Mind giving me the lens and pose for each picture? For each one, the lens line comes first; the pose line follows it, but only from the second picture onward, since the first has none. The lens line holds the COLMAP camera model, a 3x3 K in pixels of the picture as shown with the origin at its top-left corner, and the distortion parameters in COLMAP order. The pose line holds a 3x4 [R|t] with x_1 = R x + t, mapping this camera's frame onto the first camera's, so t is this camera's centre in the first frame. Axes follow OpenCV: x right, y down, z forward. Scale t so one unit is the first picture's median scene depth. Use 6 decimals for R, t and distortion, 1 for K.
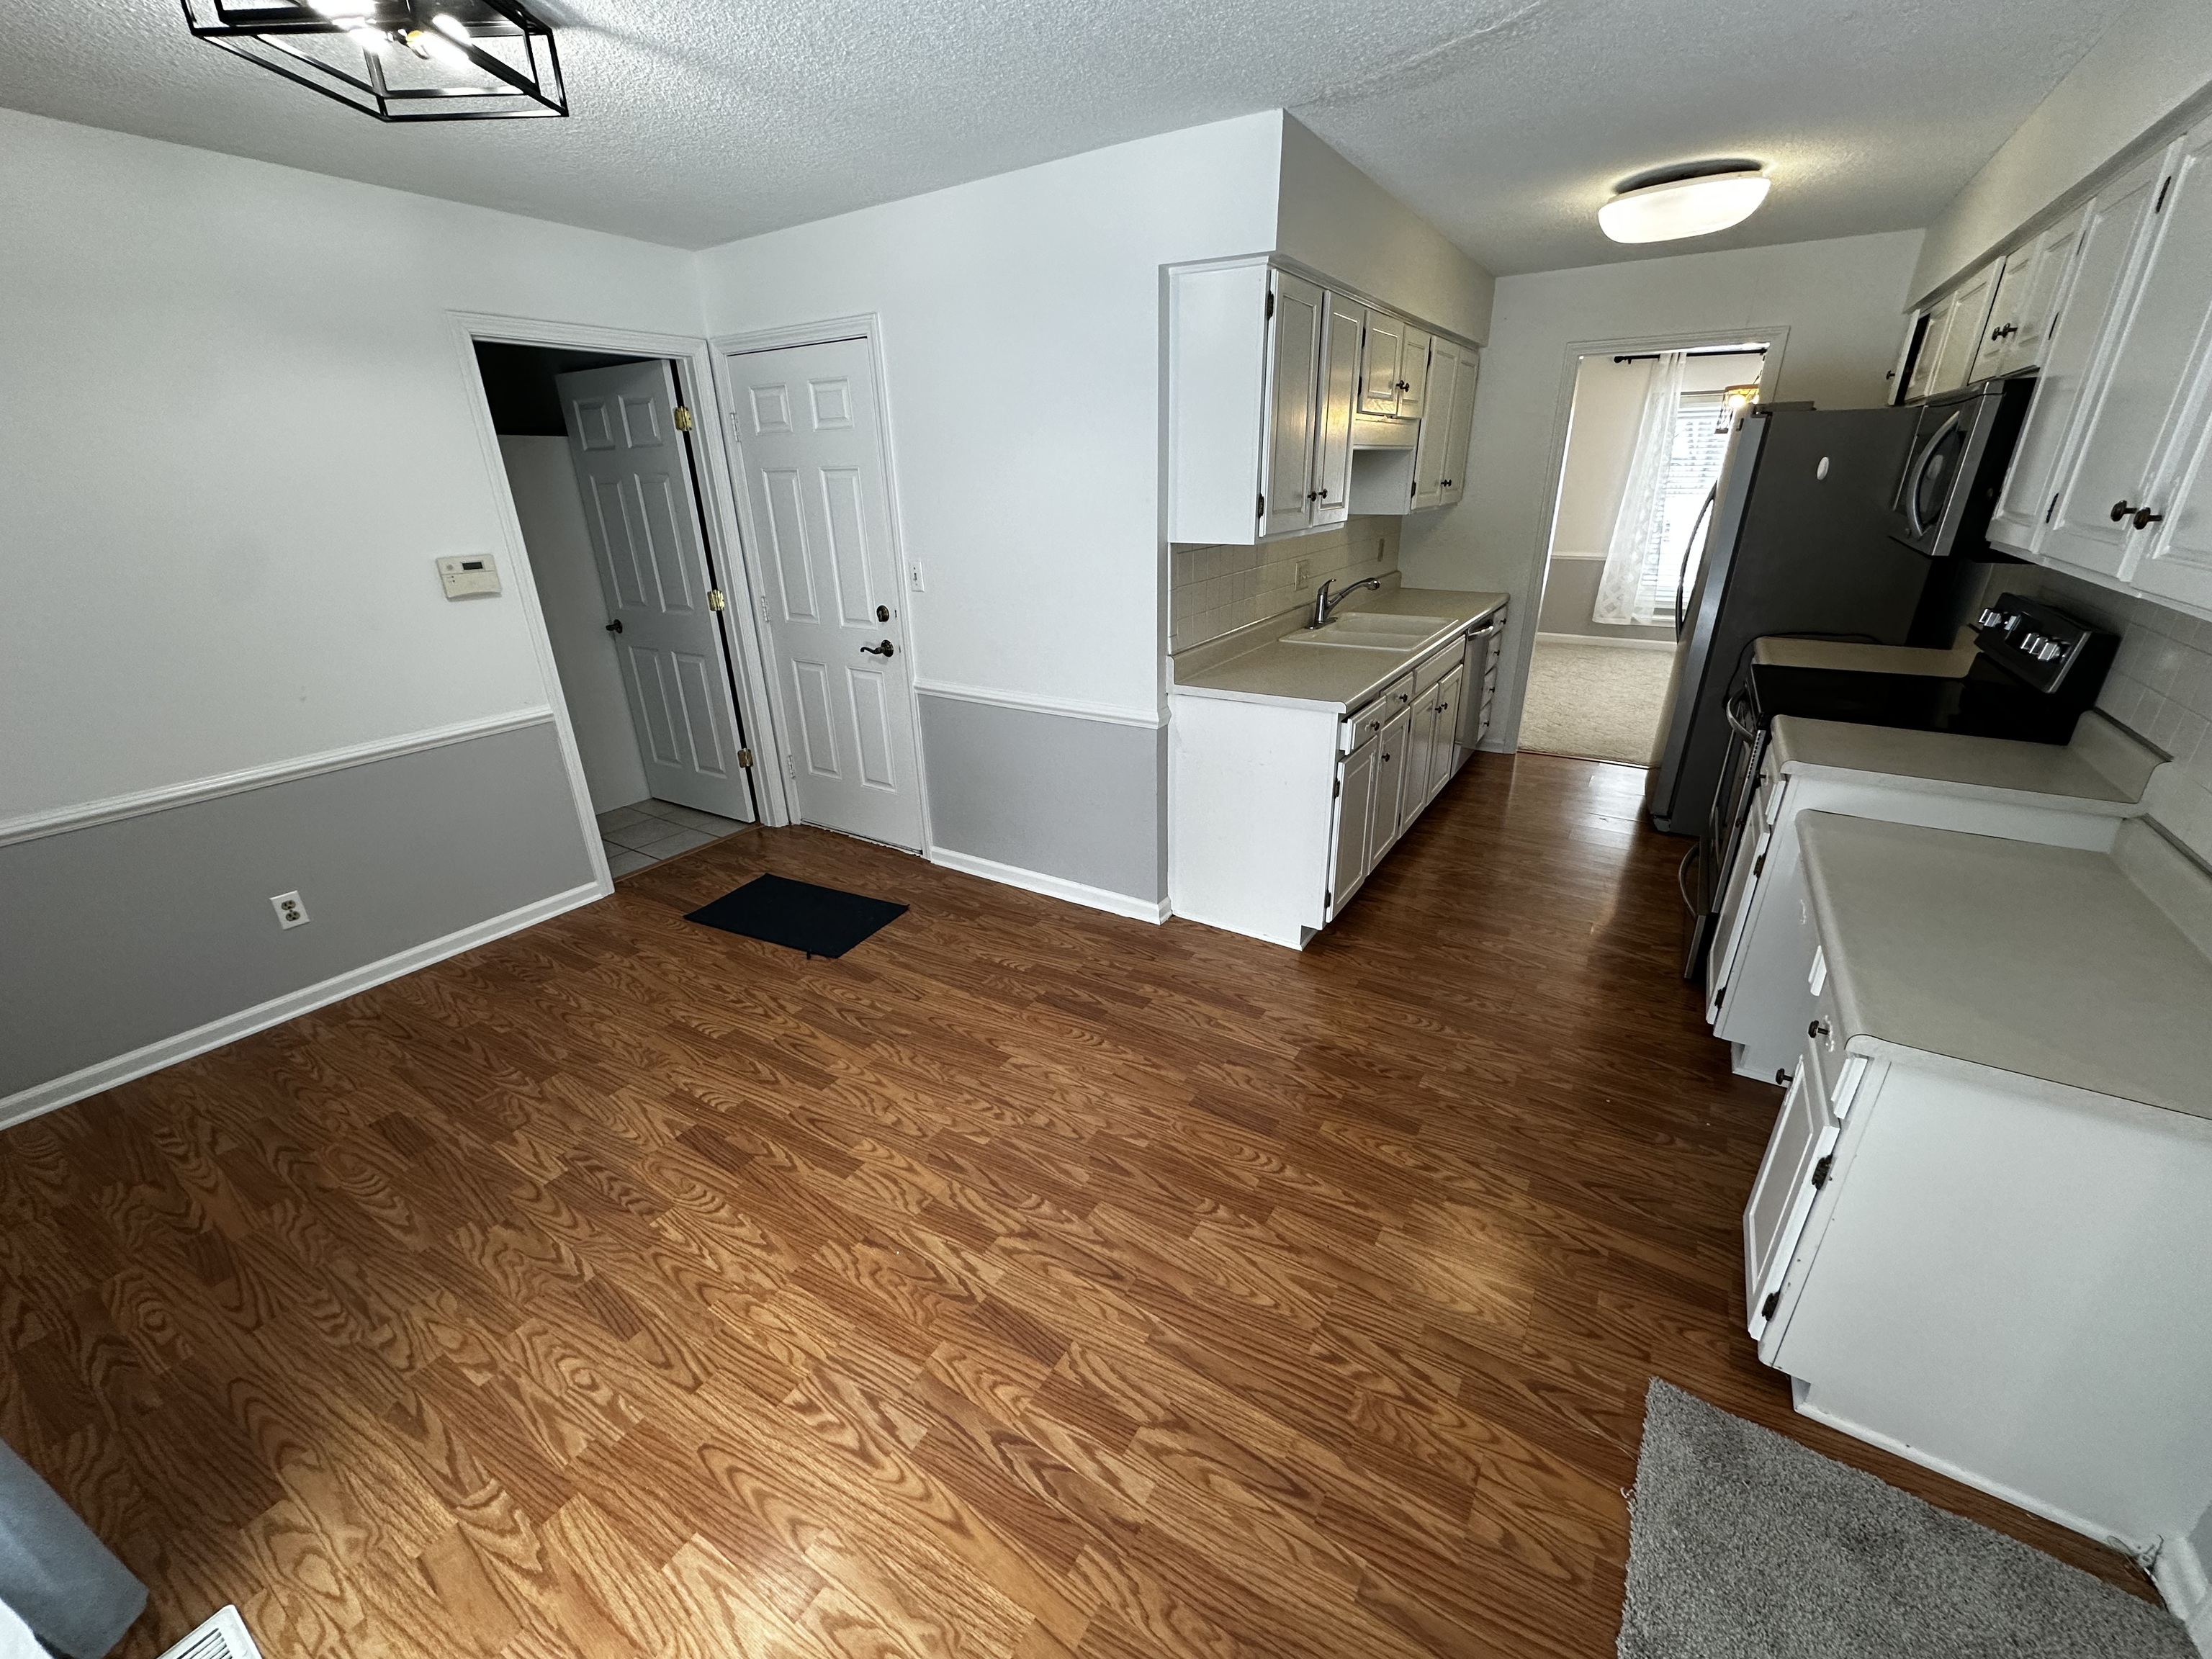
lens RADIAL K [[878.7, 0, 1106.0], [0, 878.7, 829.5], [0, 0, 1]] dist [-0.002415, 0.000109]
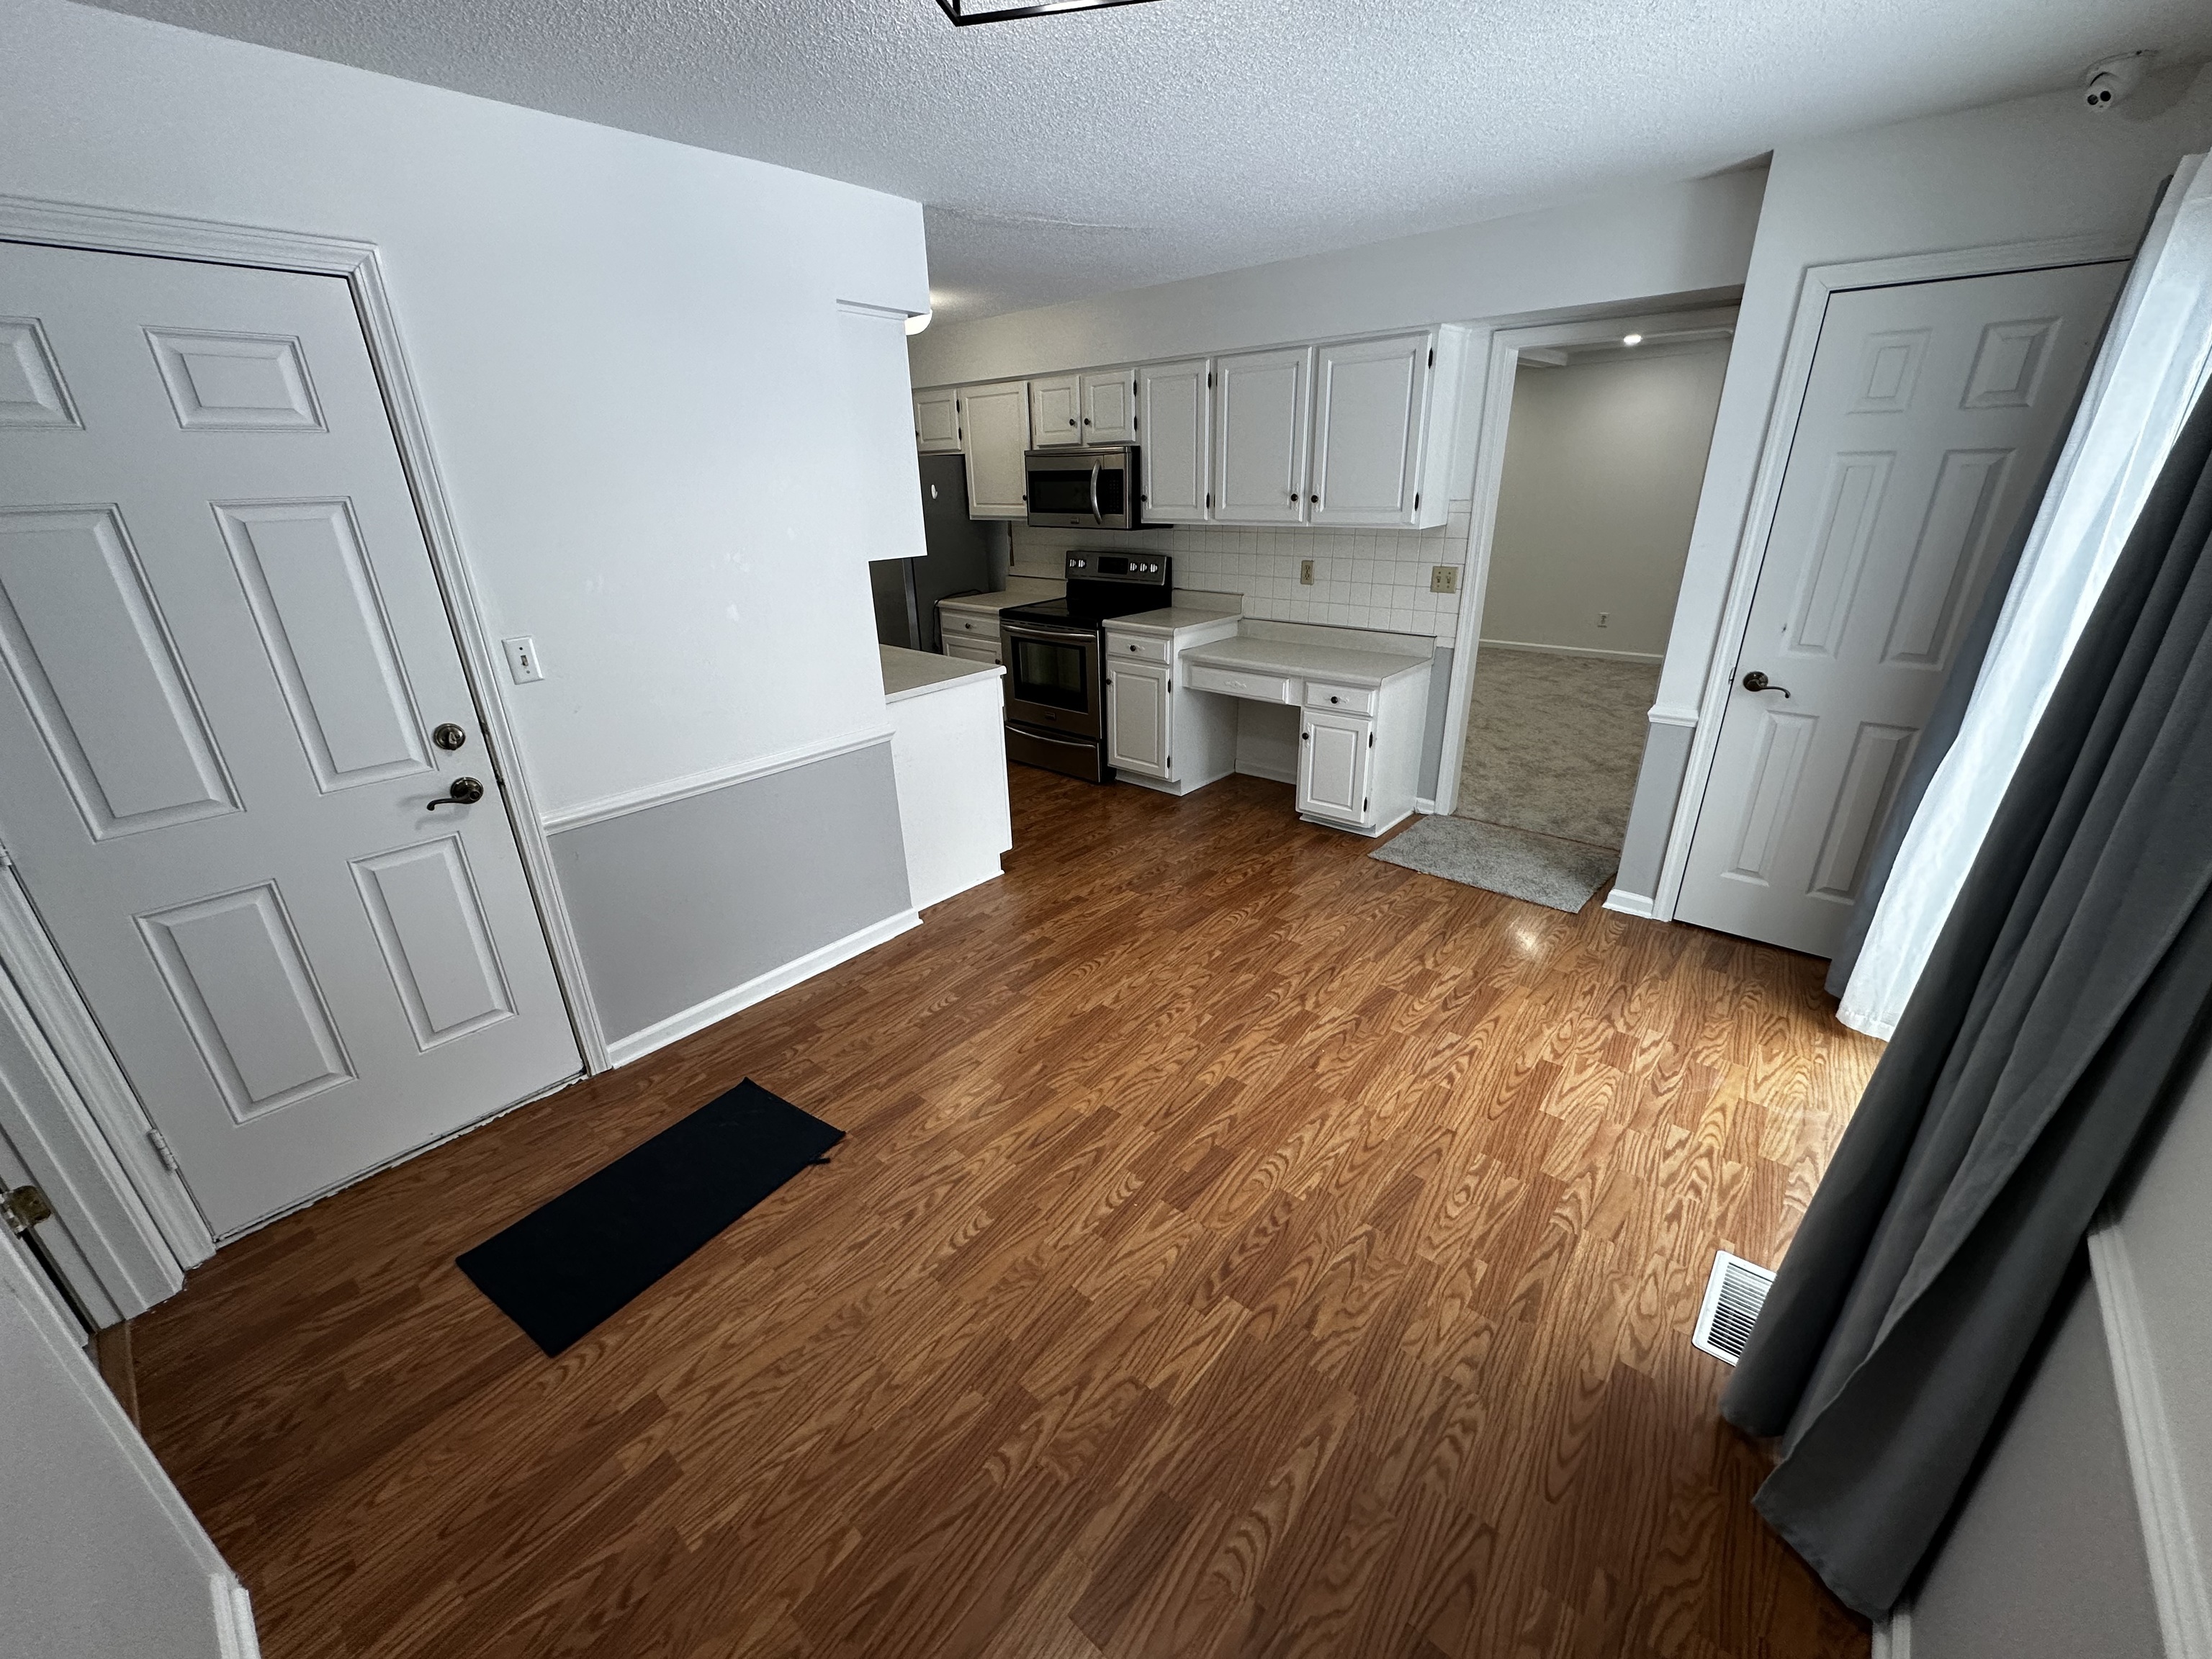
lens RADIAL K [[878.7, 0, 1106.0], [0, 878.7, 829.5], [0, 0, 1]] dist [-0.002415, 0.000109]
pose [[0.147174, -0.360558, 0.921052, -1.460571], [0.394947, 0.875160, 0.279485, -0.342796], [-0.906839, 0.322634, 0.271203, 0.849831]]
